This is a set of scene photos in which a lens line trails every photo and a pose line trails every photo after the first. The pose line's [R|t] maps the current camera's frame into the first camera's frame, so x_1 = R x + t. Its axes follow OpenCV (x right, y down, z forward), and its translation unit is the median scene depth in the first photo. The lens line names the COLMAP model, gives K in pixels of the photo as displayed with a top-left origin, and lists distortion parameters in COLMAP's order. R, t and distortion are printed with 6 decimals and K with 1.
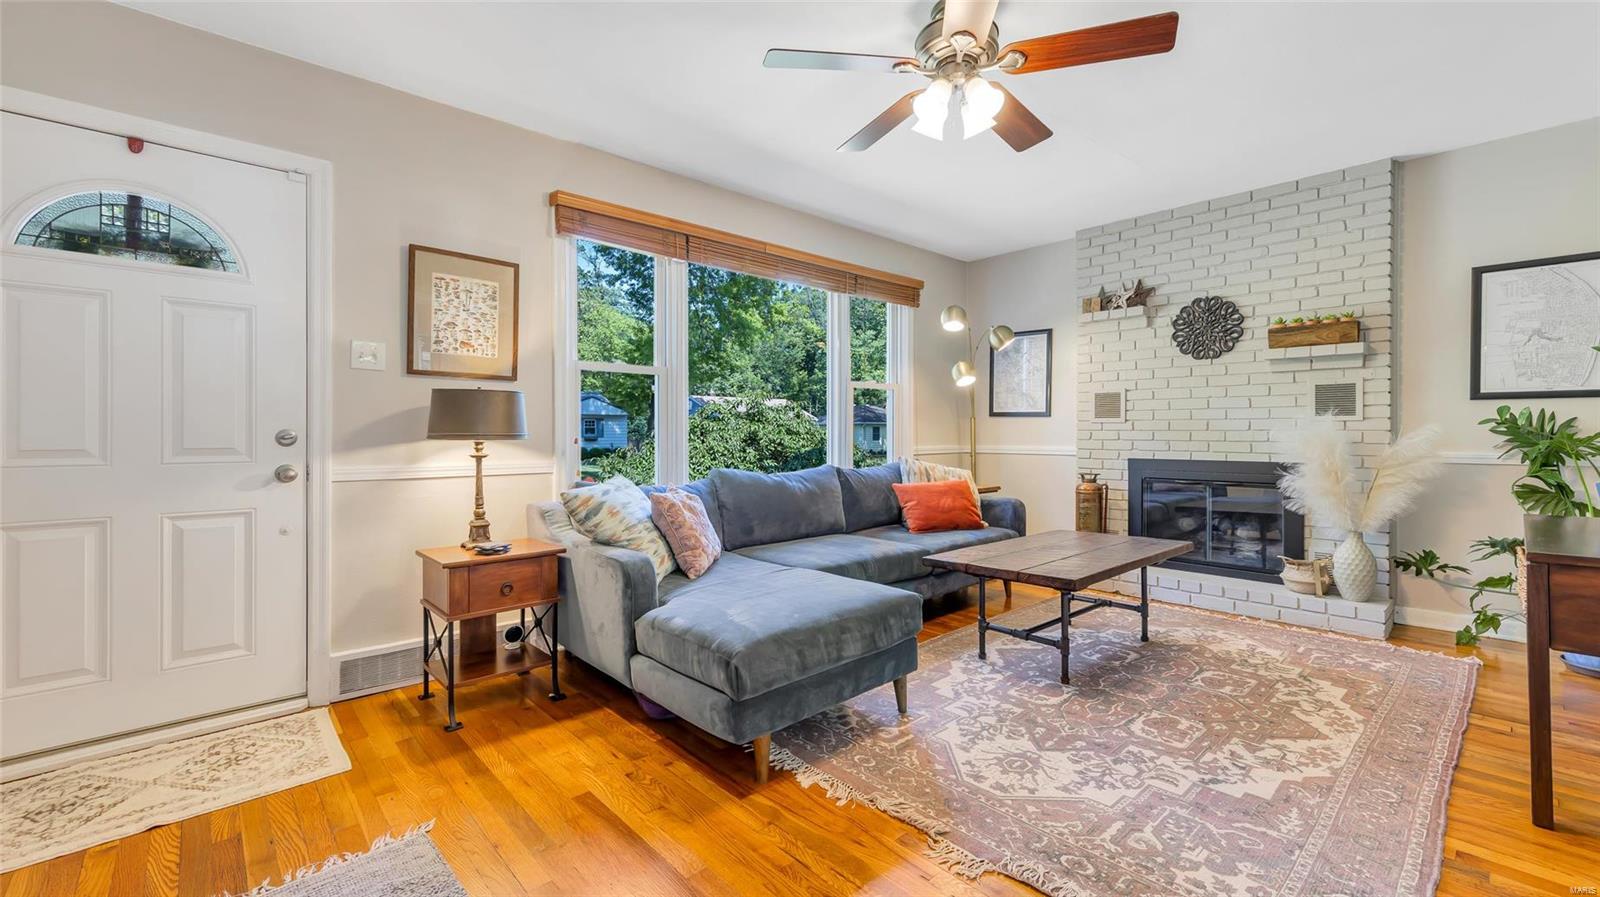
lens RADIAL K [[651.1, 0, 807.8], [0, 651.1, 433.5], [0, 0, 1]] dist [0.007437, -0.000561]
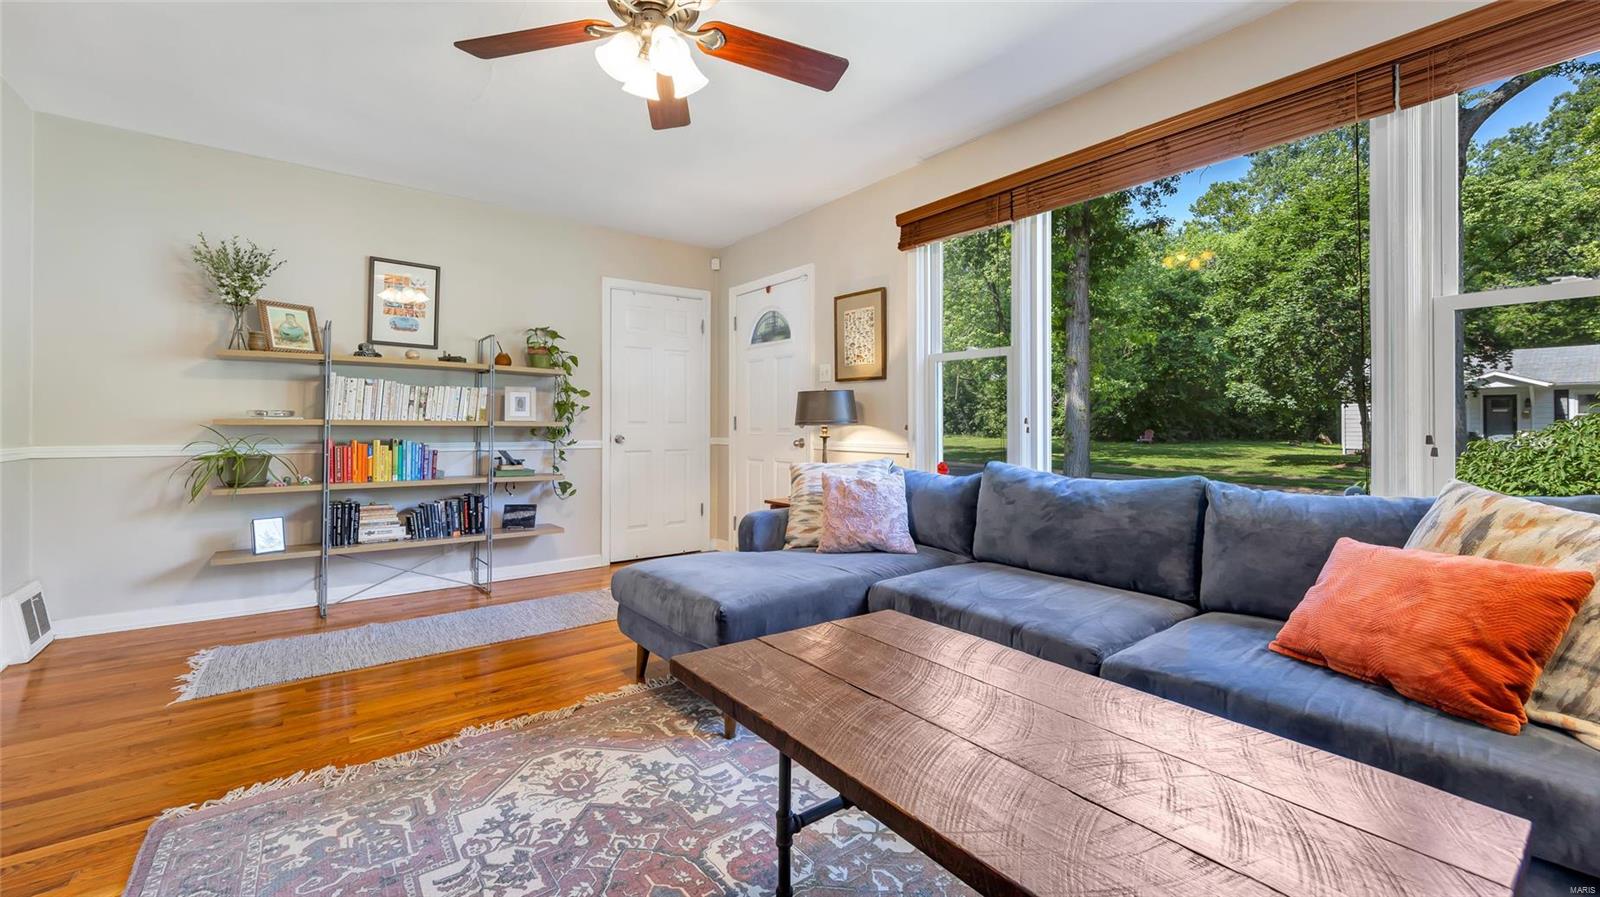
lens RADIAL K [[651.1, 0, 805.5], [0, 651.1, 417.9], [0, 0, 1]] dist [0.007437, -0.000561]
pose [[-0.085298, -0.003196, -0.996350, 0.936629], [0.001500, 0.999993, -0.003336, -0.001782], [0.996354, -0.001779, -0.085293, 1.085839]]
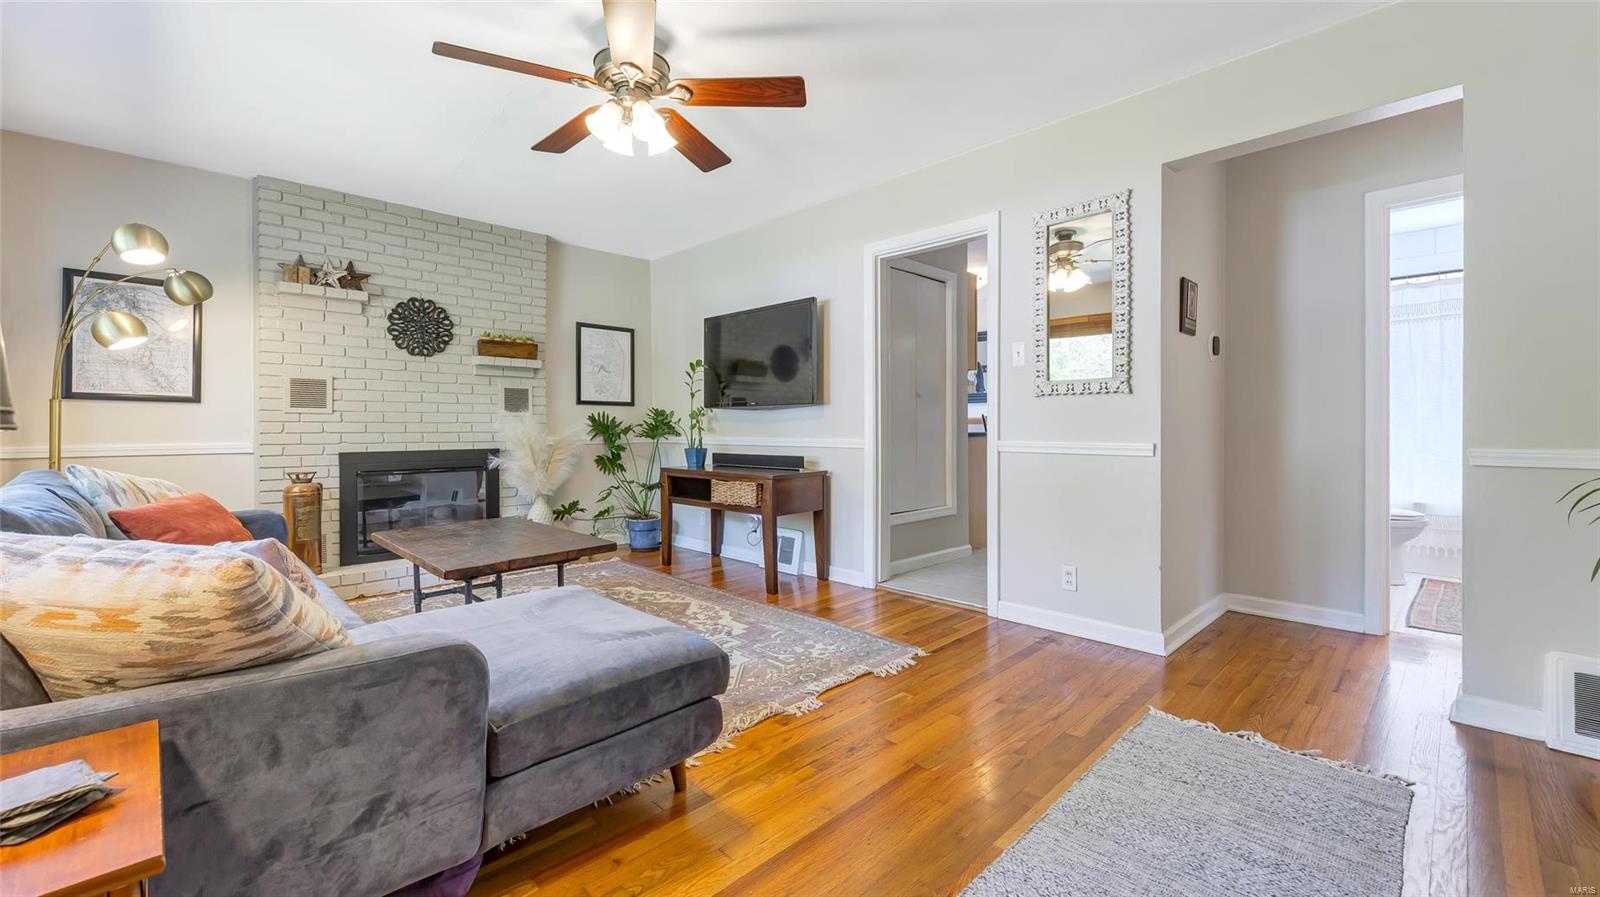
lens RADIAL K [[651.1, 0, 808.7], [0, 651.1, 429.4], [0, 0, 1]] dist [0.007437, -0.000561]
pose [[-0.045923, -0.004587, 0.998934, -0.761376], [0.003480, 0.999983, 0.004752, 0.005441], [-0.998939, 0.003695, -0.045906, 0.638936]]
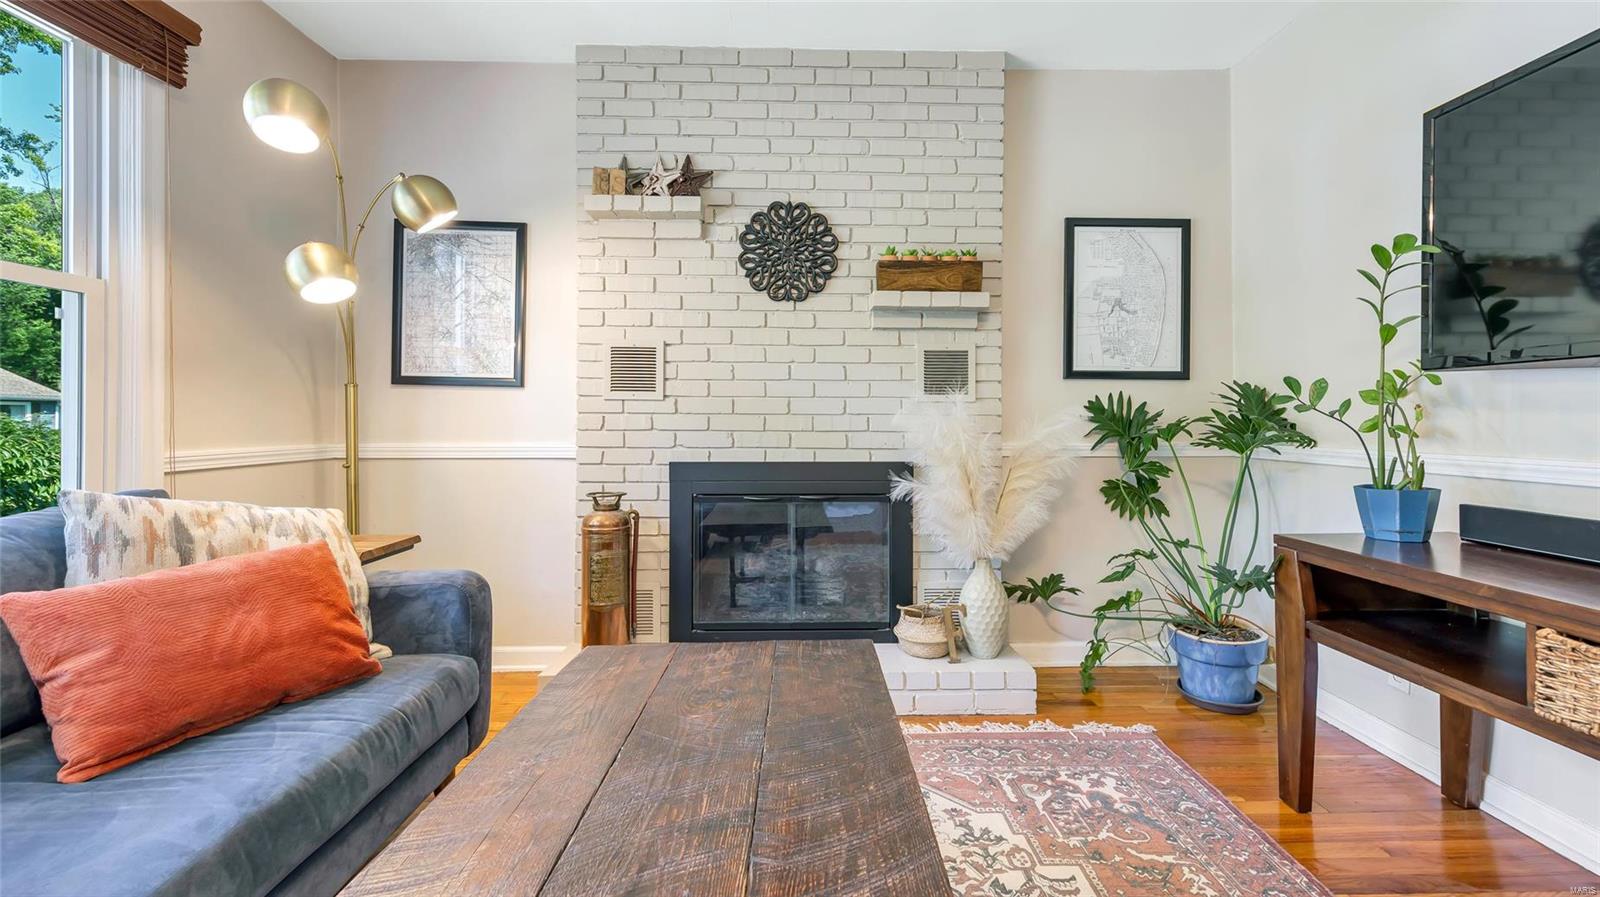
lens RADIAL K [[651.1, 0, 808.3], [0, 651.1, 419.7], [0, 0, 1]] dist [0.007437, -0.000561]
pose [[0.662185, 0.002205, 0.749337, 0.236669], [-0.001322, 0.999998, -0.001775, 0.002406], [-0.749339, 0.000185, 0.662186, 0.881146]]
